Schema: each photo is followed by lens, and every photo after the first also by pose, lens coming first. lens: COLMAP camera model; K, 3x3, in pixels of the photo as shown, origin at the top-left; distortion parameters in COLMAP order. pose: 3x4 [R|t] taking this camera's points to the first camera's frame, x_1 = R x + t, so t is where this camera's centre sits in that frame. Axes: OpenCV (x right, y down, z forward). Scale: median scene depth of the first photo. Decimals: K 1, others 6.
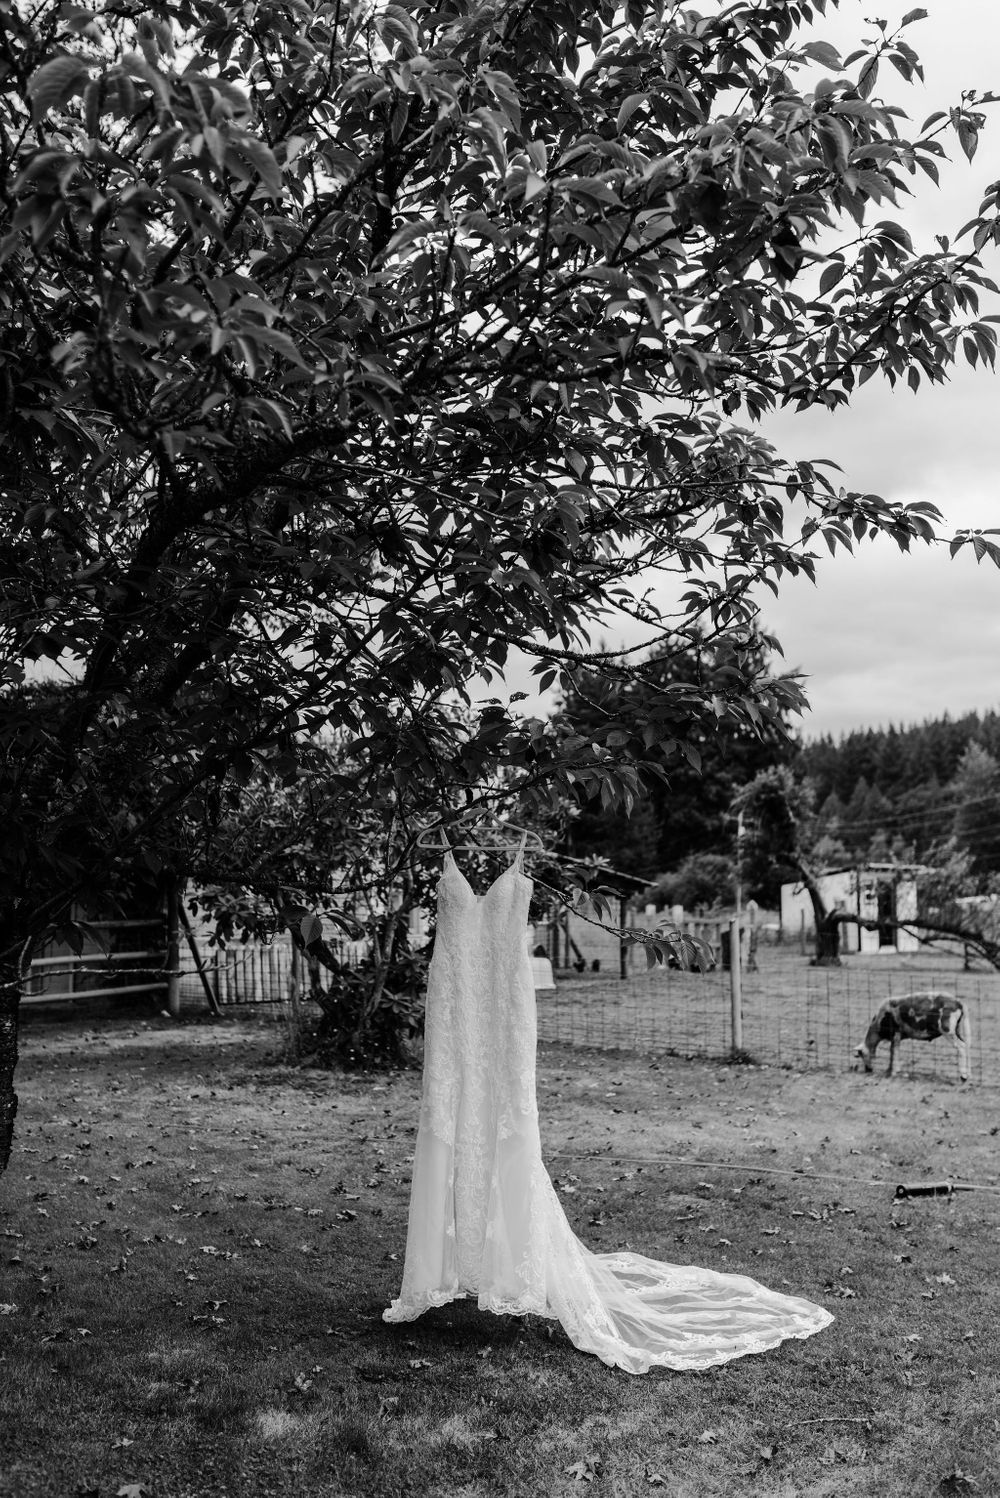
lens RADIAL K [[1413.7, 0, 528.4], [0, 1413.7, 682.1], [0, 0, 1]] dist [-0.000196, -0.004882]
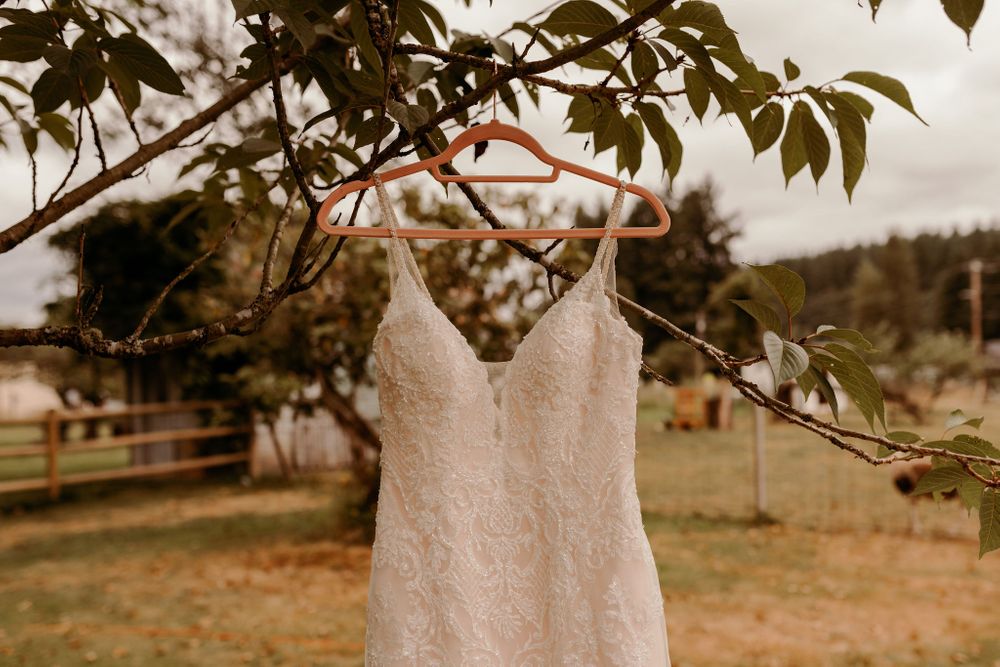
lens RADIAL K [[943.7, 0, 500.0], [0, 943.7, 333.5], [0, 0, 1]] dist [-0.000196, -0.004882]
pose [[0.998412, -0.023890, -0.051014, -0.010607], [0.029110, 0.994134, 0.104163, 0.058465], [0.048226, -0.105482, 0.993251, 0.373118]]
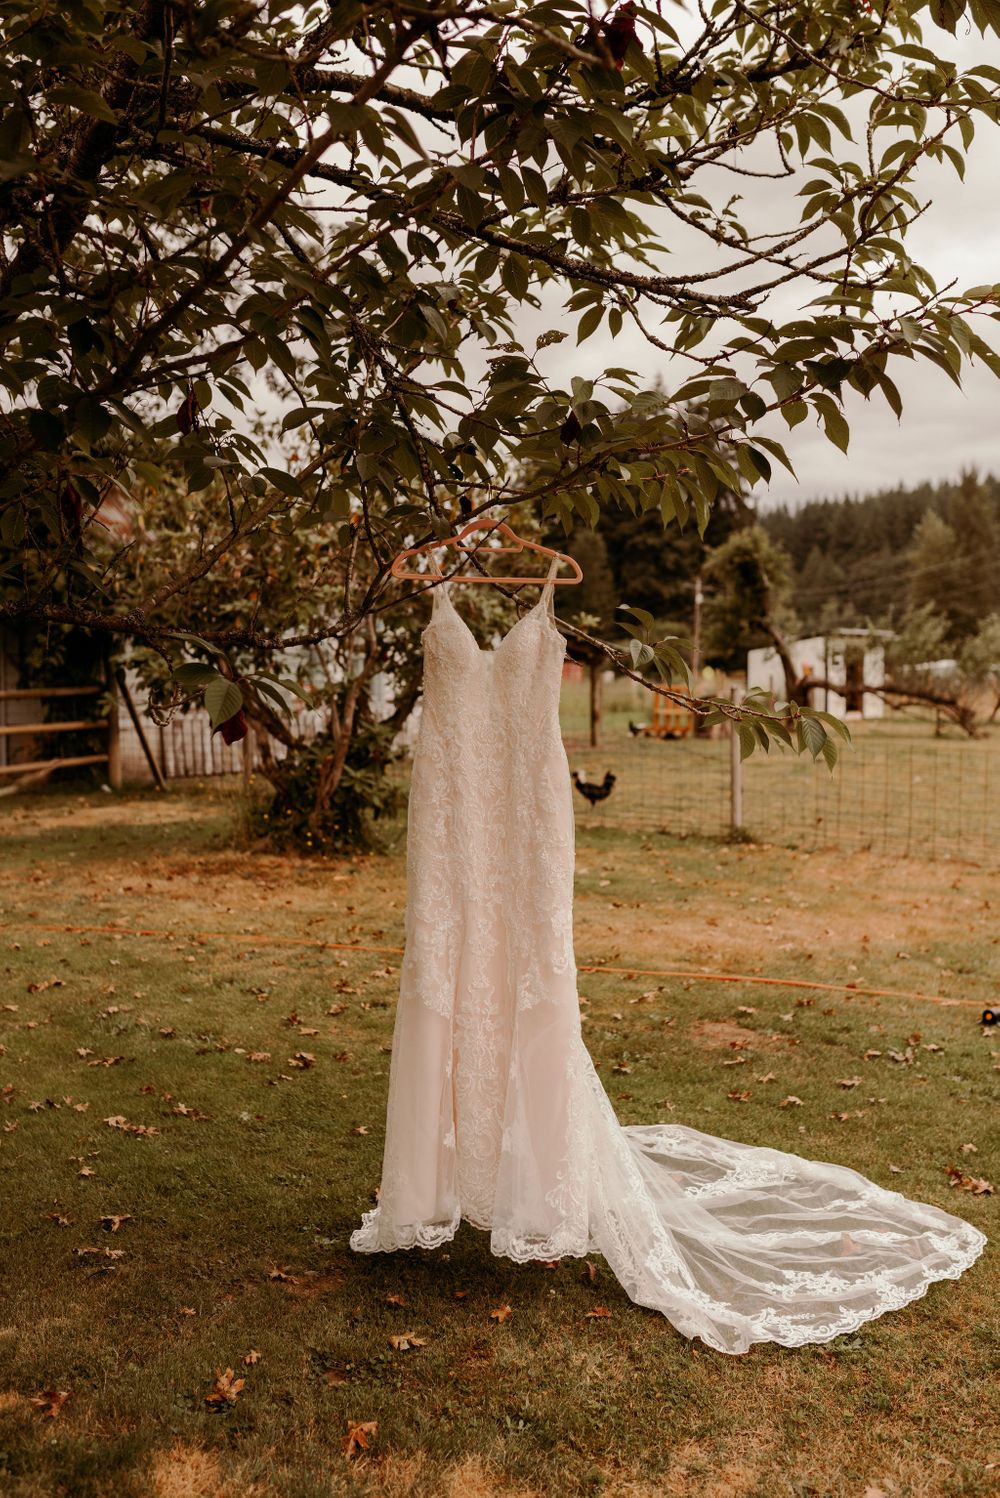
lens RADIAL K [[1384.7, 0, 502.7], [0, 1384.7, 644.9], [0, 0, 1]] dist [-0.004353, -0.006604]
pose [[0.999895, -0.001757, 0.014399, -0.017790], [-0.000217, 0.990716, 0.135950, 0.029196], [-0.014504, -0.135939, 0.990611, 0.174085]]
